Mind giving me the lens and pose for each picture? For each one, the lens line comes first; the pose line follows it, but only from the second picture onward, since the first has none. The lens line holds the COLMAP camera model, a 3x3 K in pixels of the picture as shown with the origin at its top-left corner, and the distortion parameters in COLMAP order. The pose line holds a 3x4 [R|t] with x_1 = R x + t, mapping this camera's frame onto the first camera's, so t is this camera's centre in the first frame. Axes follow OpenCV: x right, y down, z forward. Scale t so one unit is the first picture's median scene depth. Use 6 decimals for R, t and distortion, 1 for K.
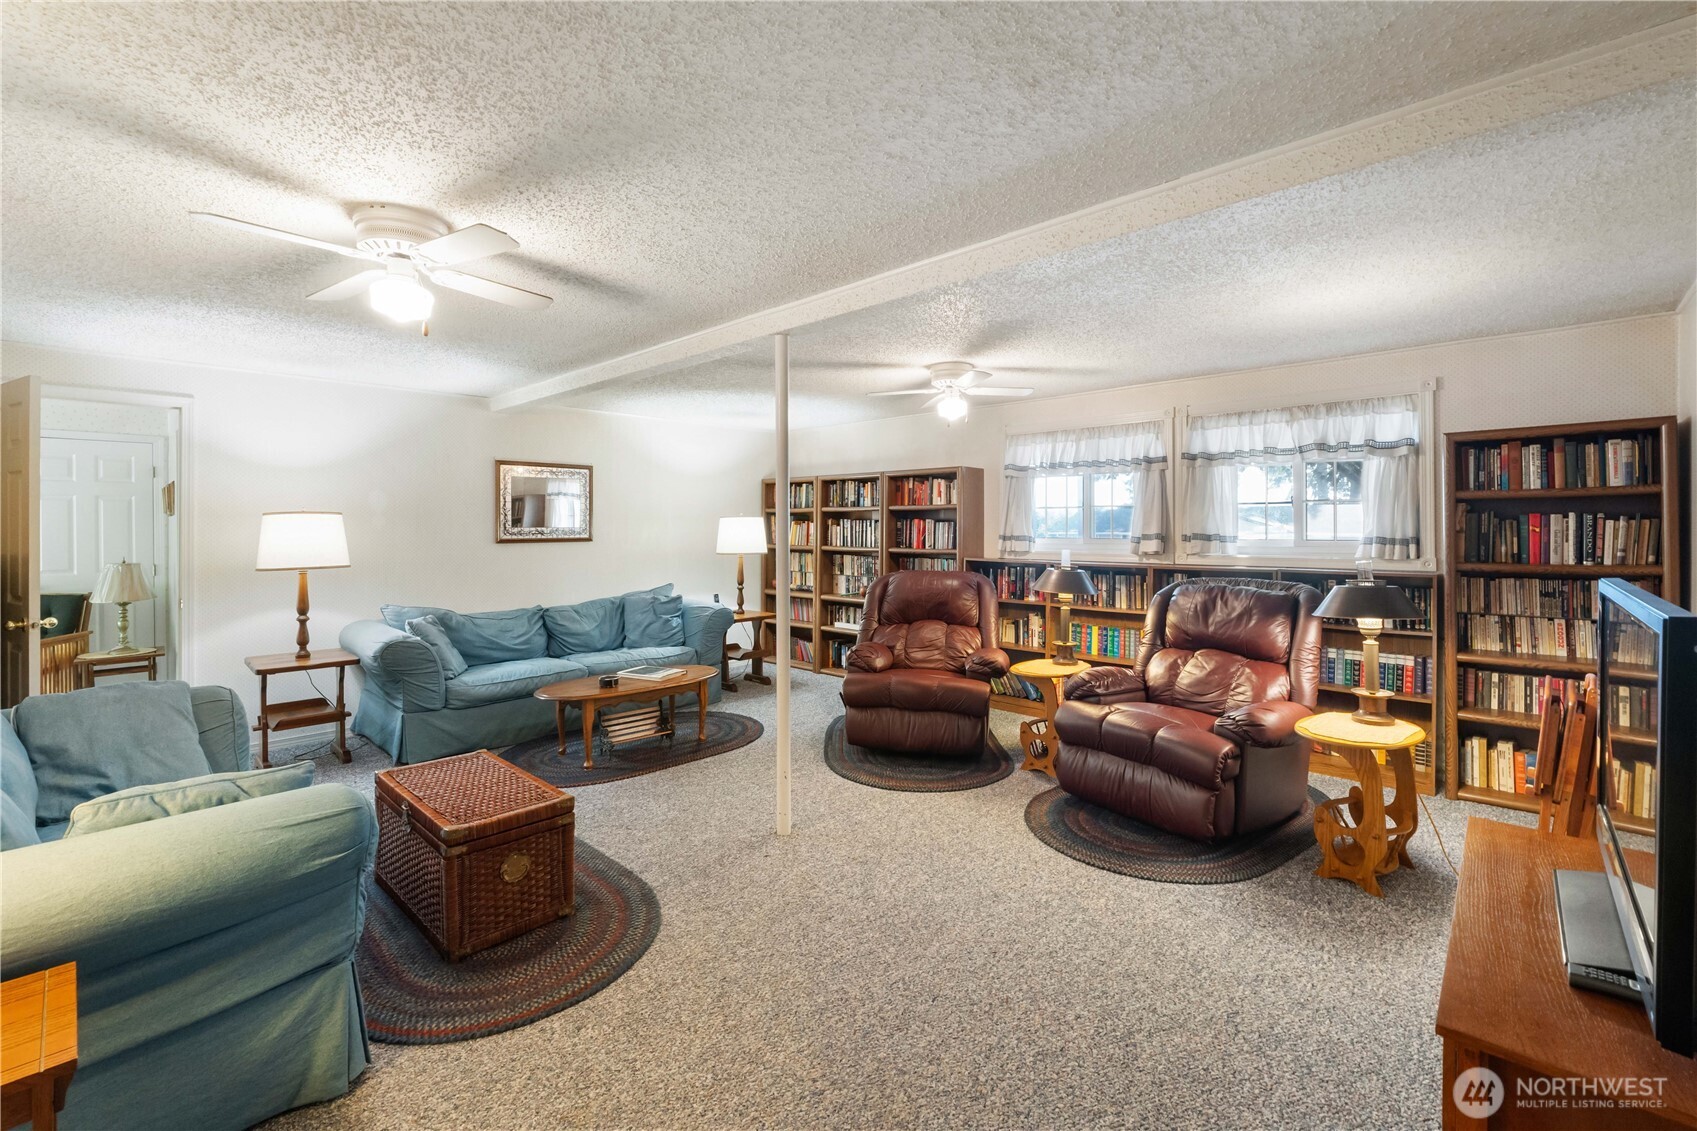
lens RADIAL K [[718.2, 0, 838.3], [0, 718.2, 529.2], [0, 0, 1]] dist [-0.010127, 0.000047]
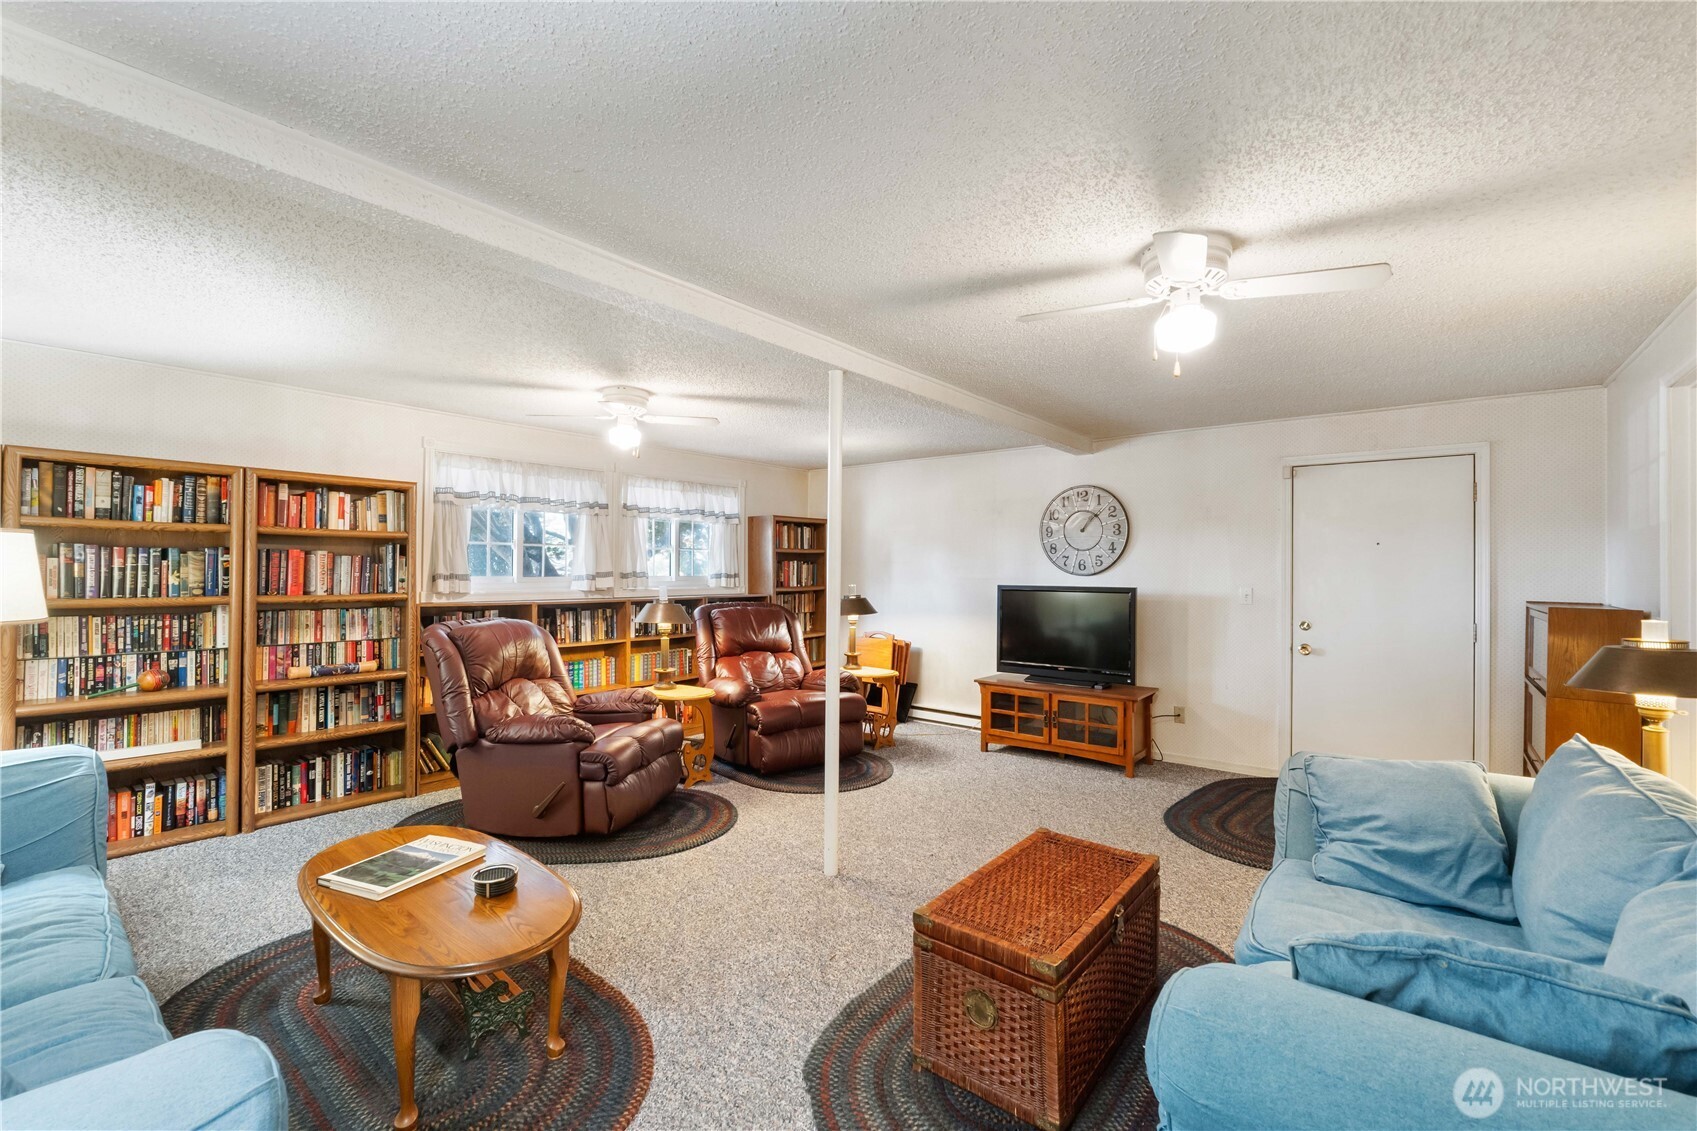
lens RADIAL K [[718.2, 0, 848.0], [0, 718.2, 568.1], [0, 0, 1]] dist [-0.010127, 0.000047]
pose [[-0.075847, 0.004699, 0.997108, -0.745959], [-0.002922, 0.999984, -0.004935, 0.005693], [-0.997115, -0.003288, -0.075832, 0.738084]]
